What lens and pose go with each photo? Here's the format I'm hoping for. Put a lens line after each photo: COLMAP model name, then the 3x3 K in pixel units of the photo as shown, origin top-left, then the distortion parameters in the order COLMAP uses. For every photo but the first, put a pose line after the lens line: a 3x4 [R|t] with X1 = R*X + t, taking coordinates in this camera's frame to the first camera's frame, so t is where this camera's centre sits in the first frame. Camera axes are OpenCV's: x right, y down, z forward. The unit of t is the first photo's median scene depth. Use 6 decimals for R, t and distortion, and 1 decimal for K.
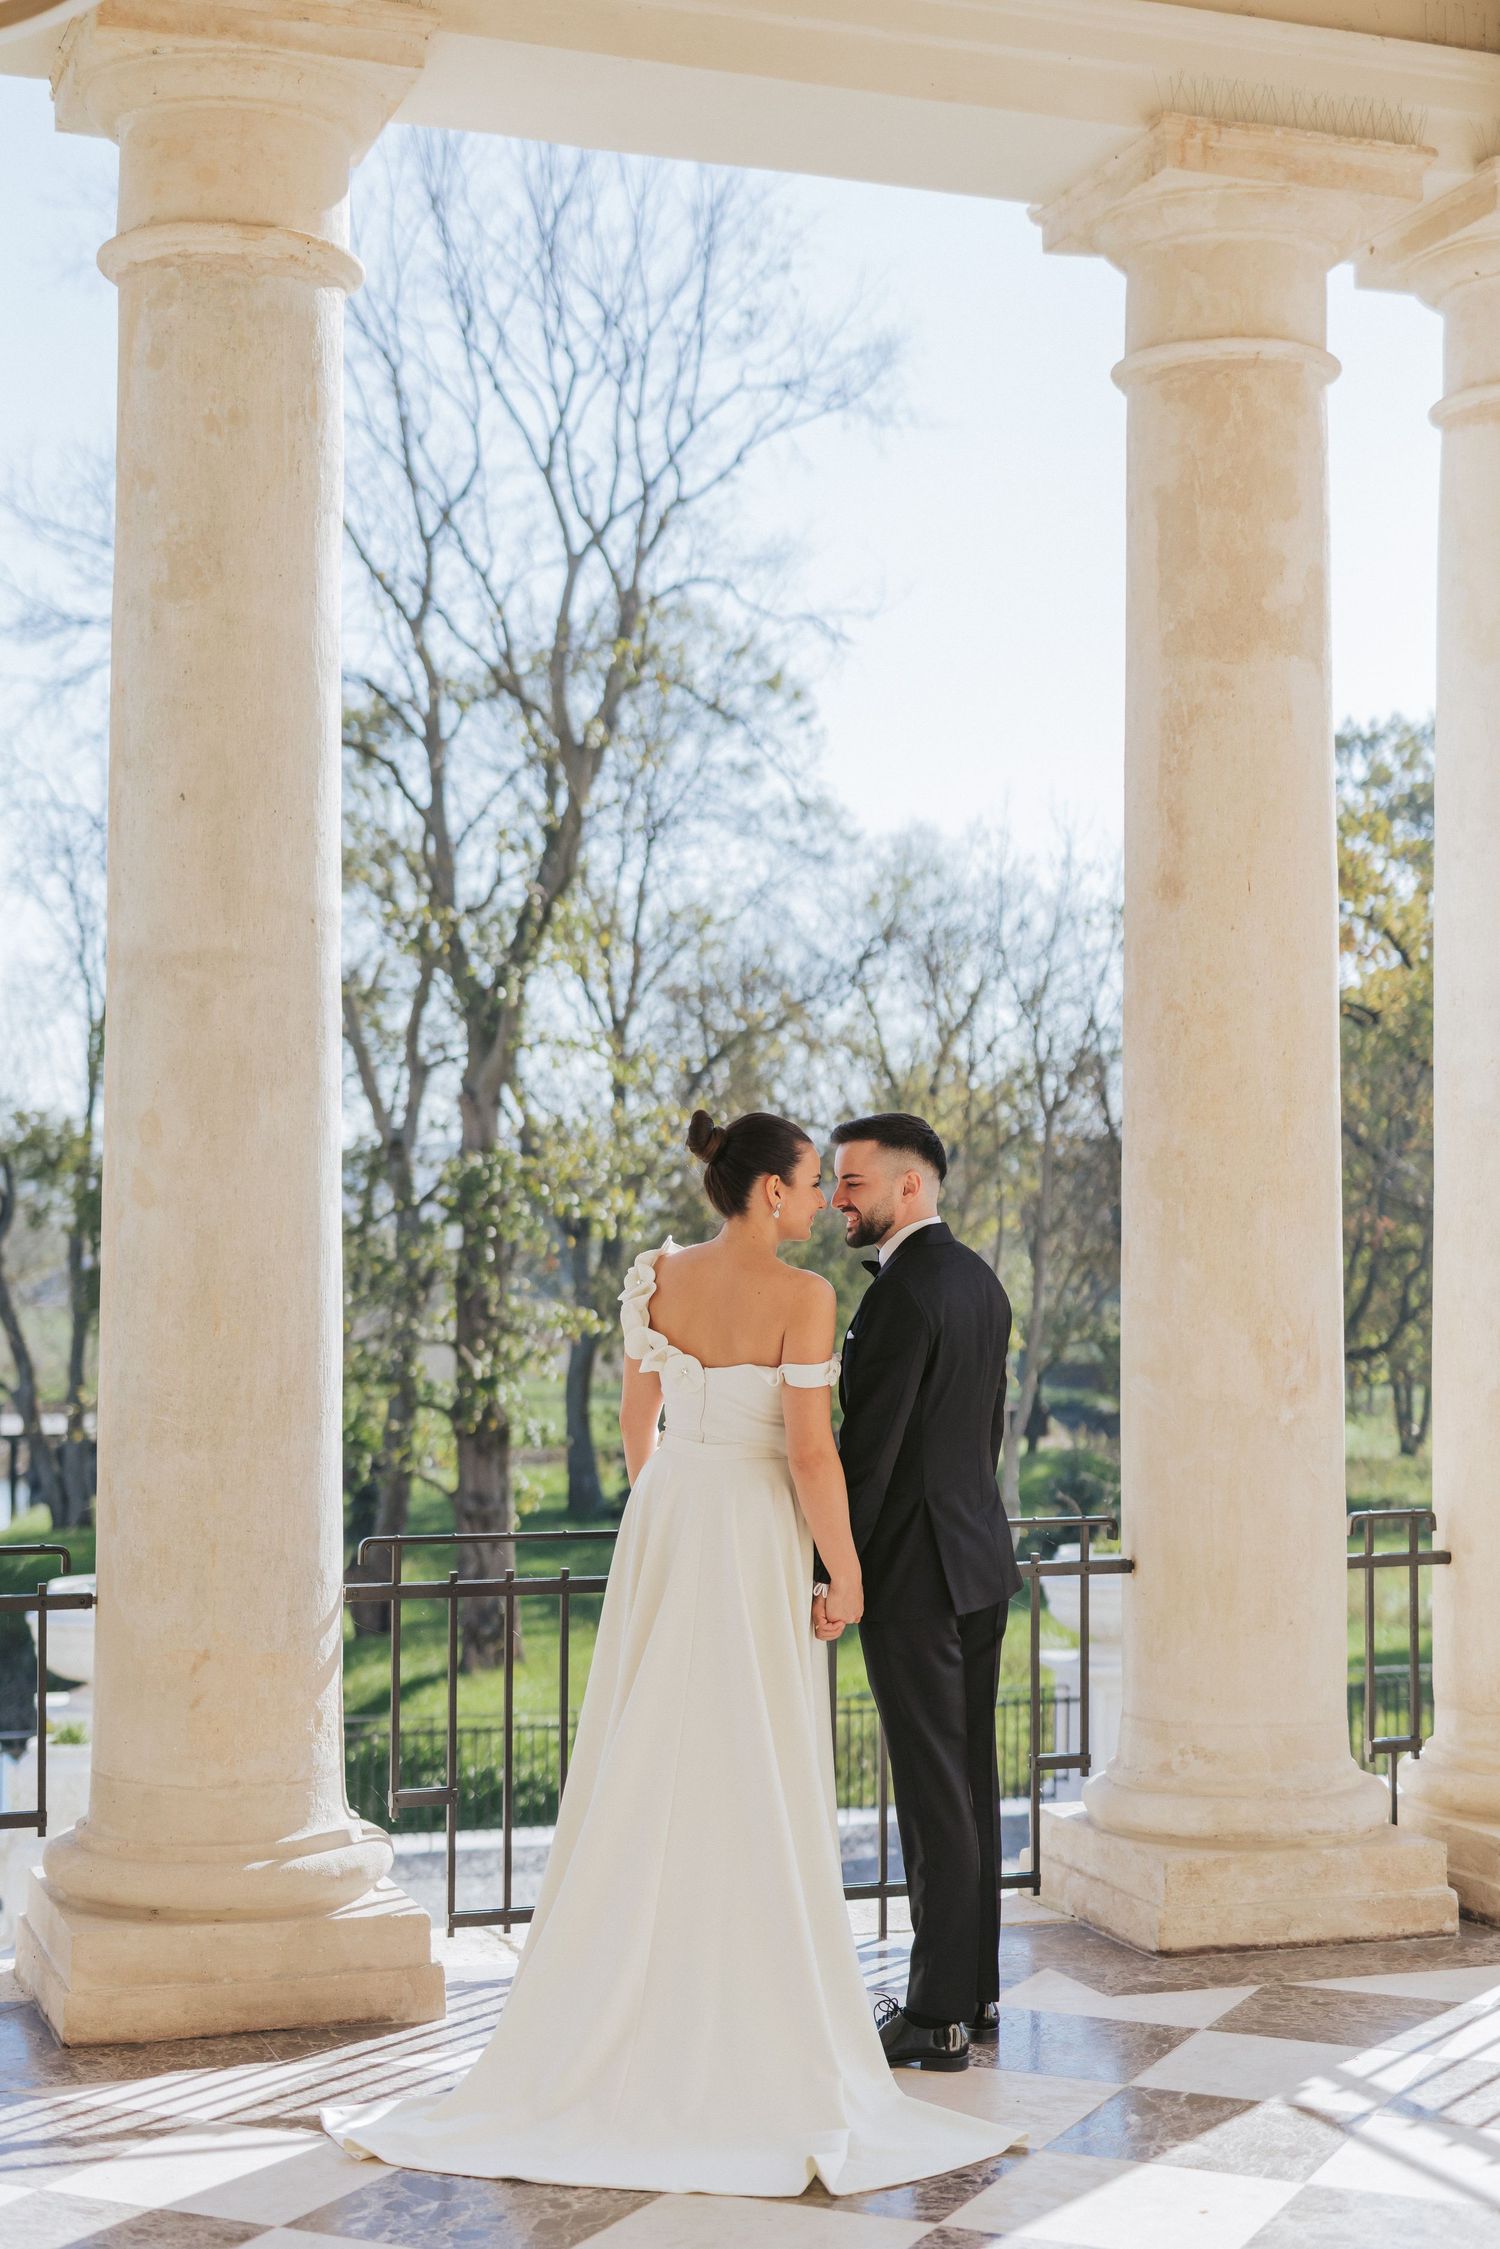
lens RADIAL K [[3119.8, 0, 736.8], [0, 3119.8, 1137.8], [0, 0, 1]] dist [0.008517, 0.000000]
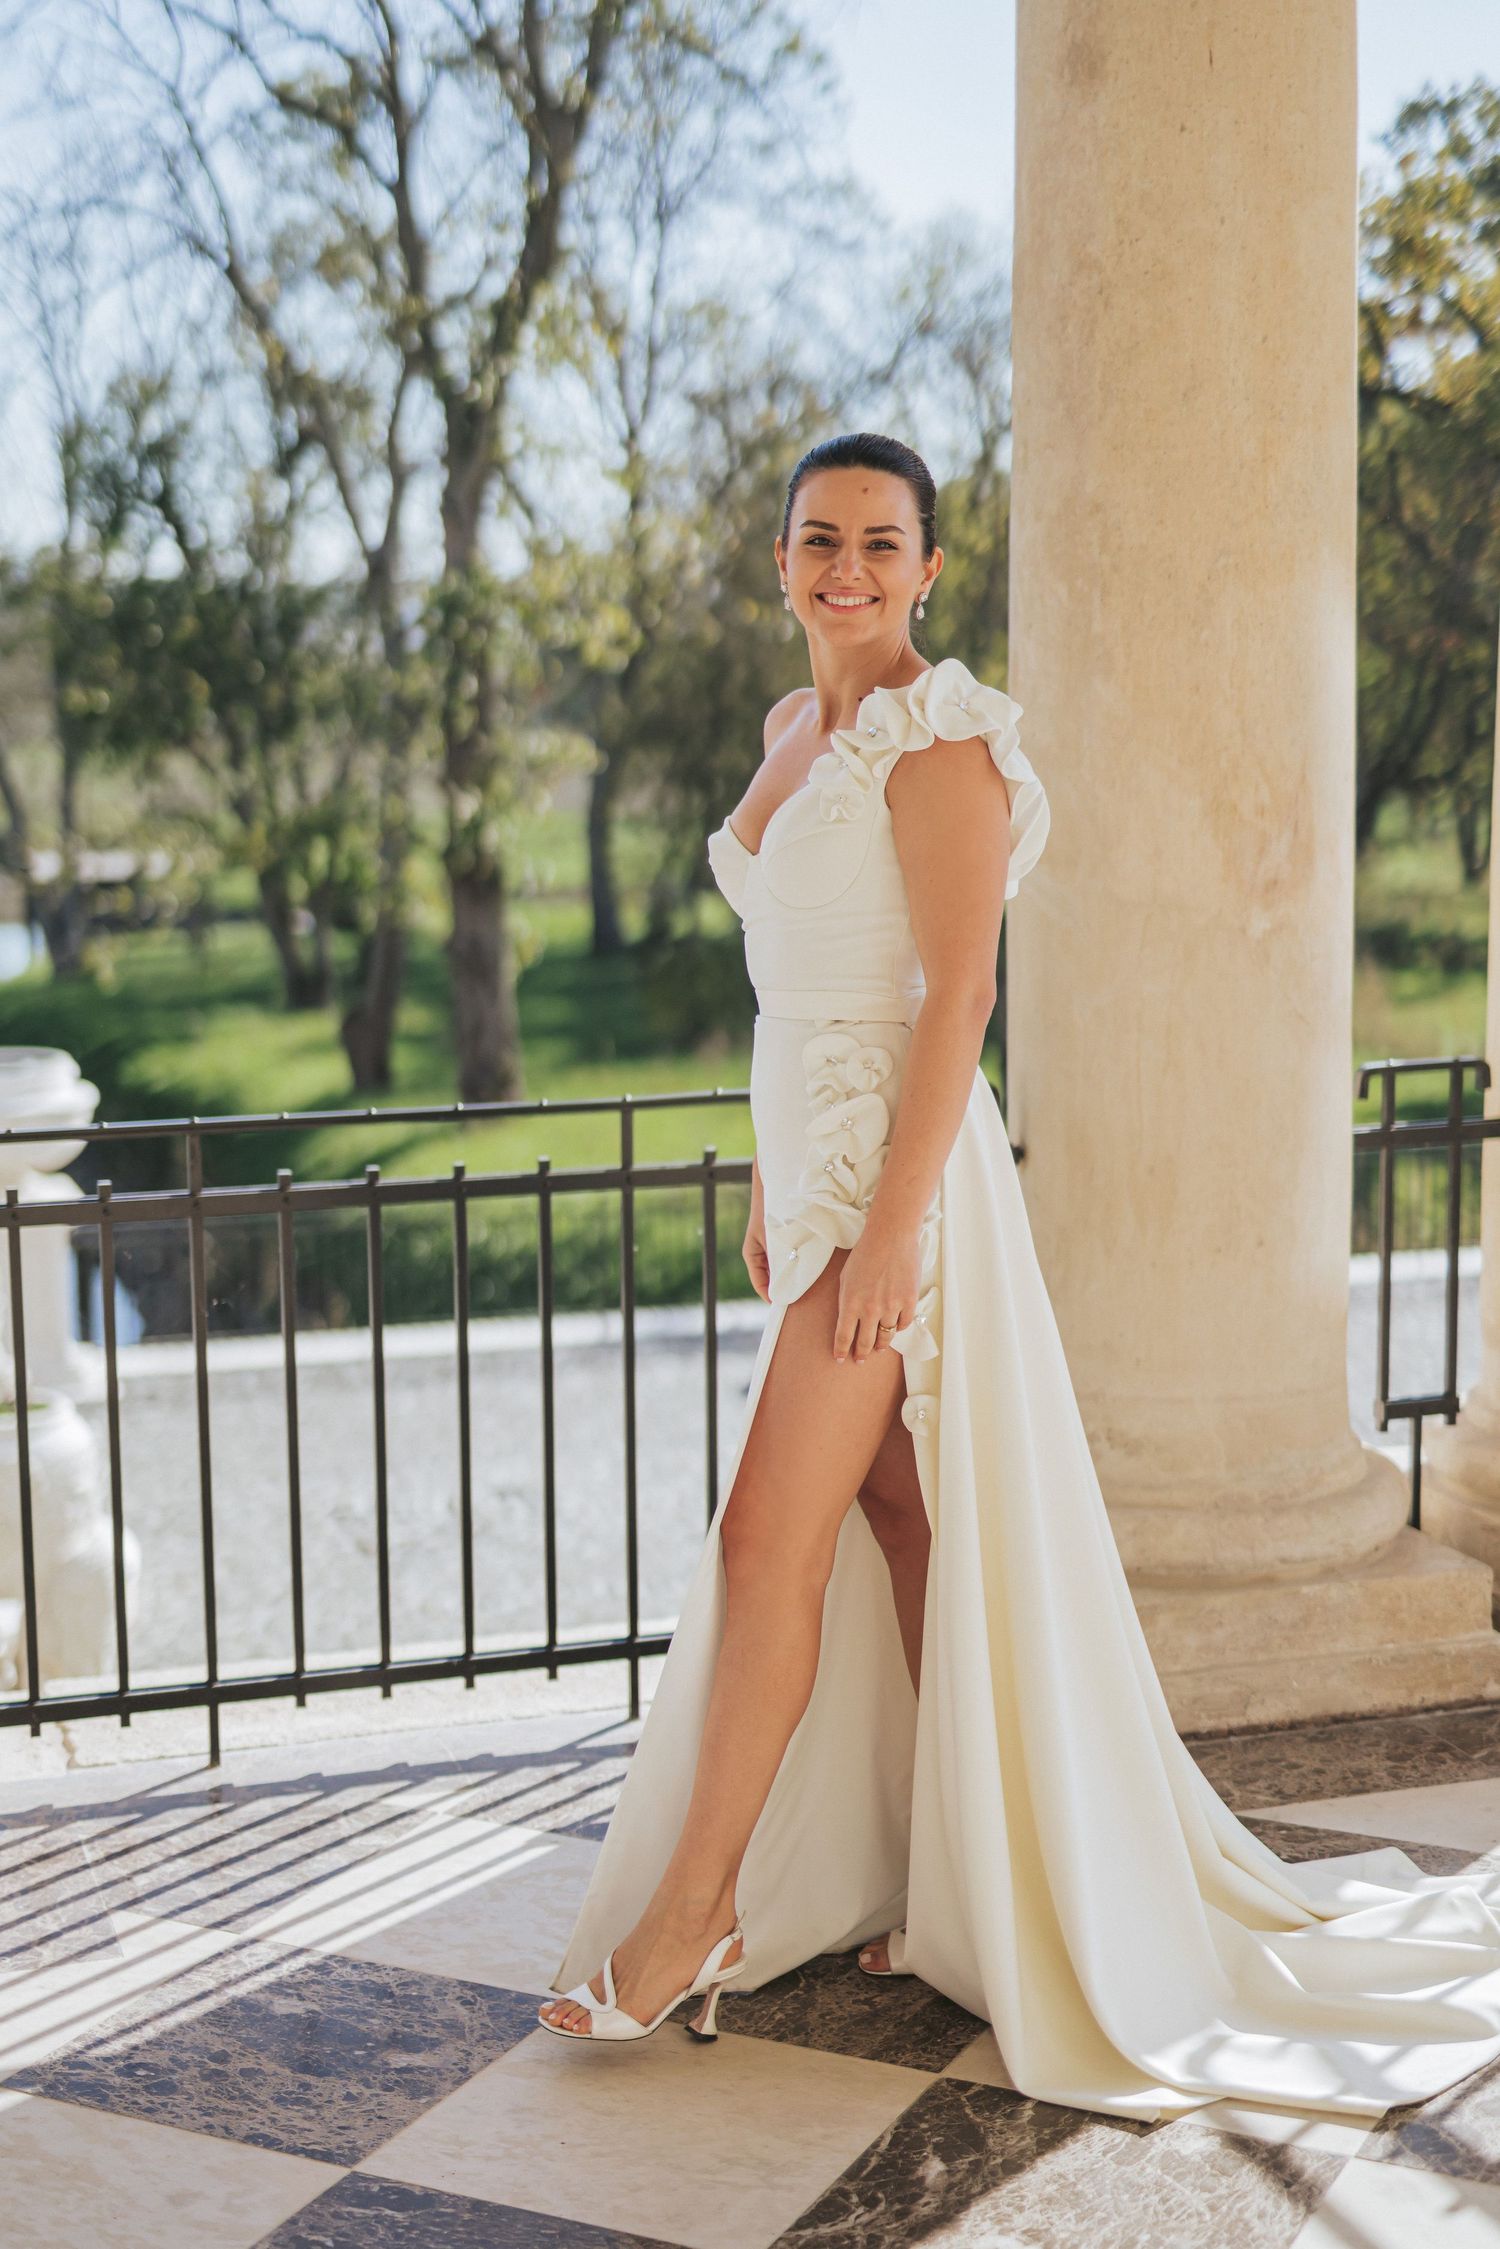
lens RADIAL K [[3119.8, 0, 734.1], [0, 3119.8, 1135.5], [0, 0, 1]] dist [0.008517, 0.000000]
pose [[0.999700, -0.012120, -0.021281, 0.081563], [0.015775, 0.983358, 0.180990, 0.014453], [0.018733, -0.181271, 0.983255, 0.362370]]
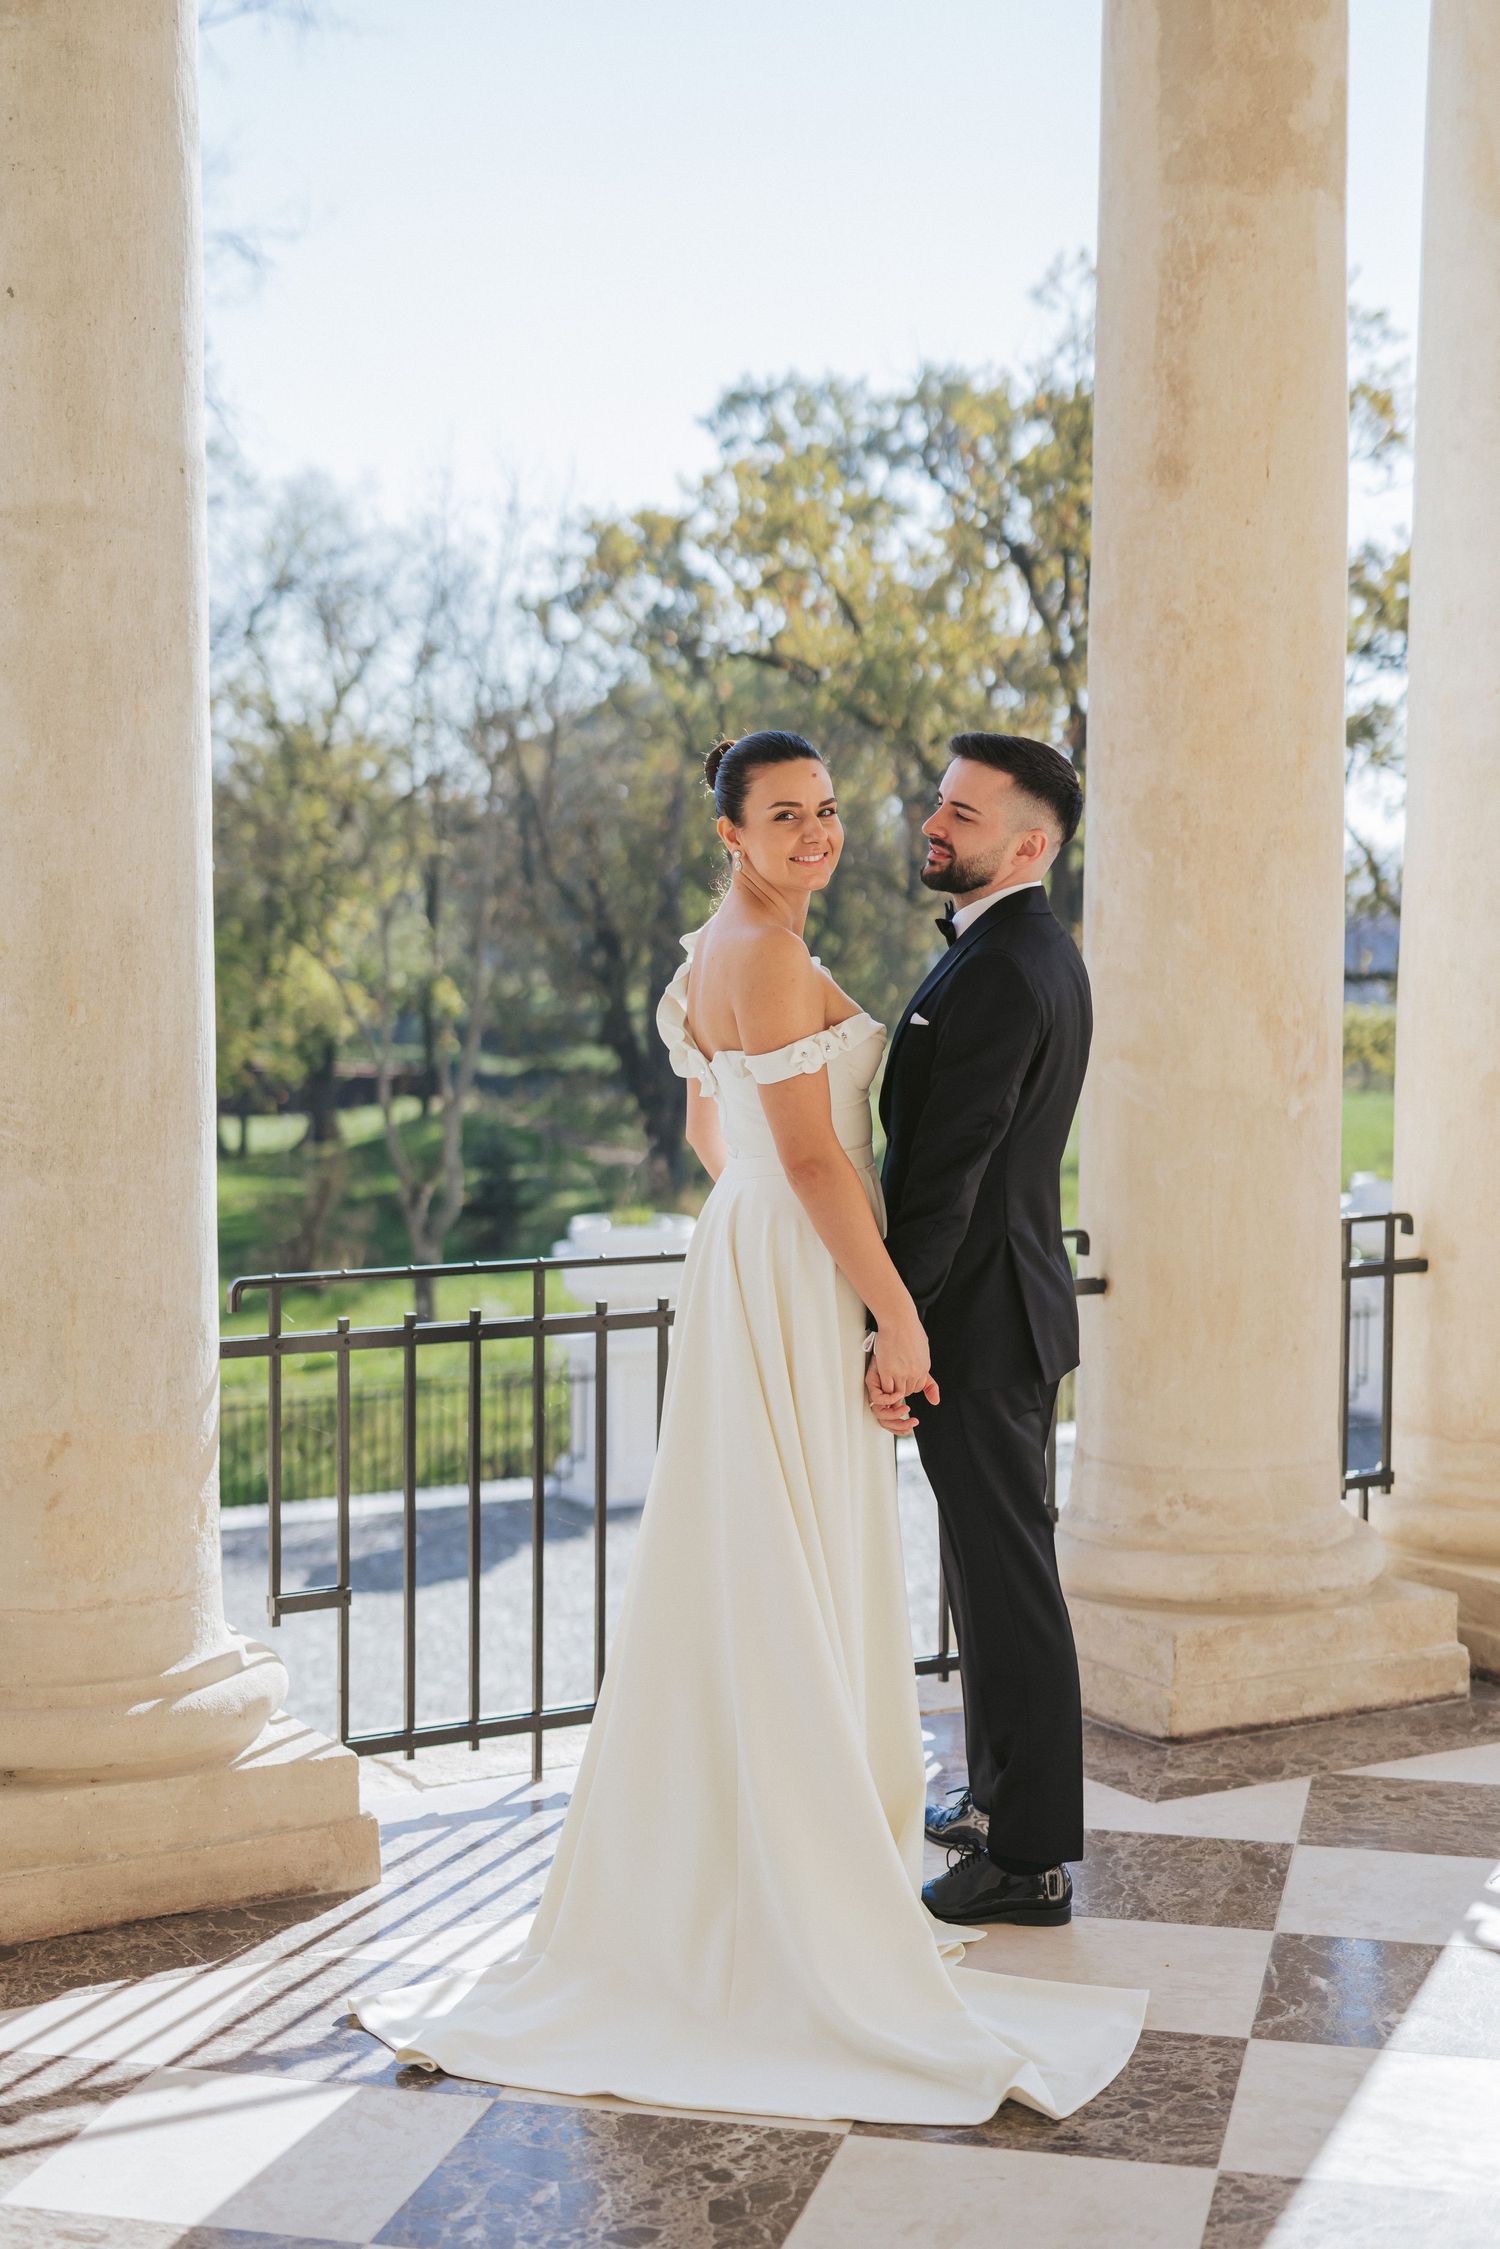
lens RADIAL K [[3119.8, 0, 721.7], [0, 3119.8, 1113.3], [0, 0, 1]] dist [0.008517, 0.000000]
pose [[0.979518, -0.011492, 0.201027, -0.145437], [-0.008599, 0.995071, 0.098787, 0.008288], [-0.201171, -0.098493, 0.974592, 0.203982]]
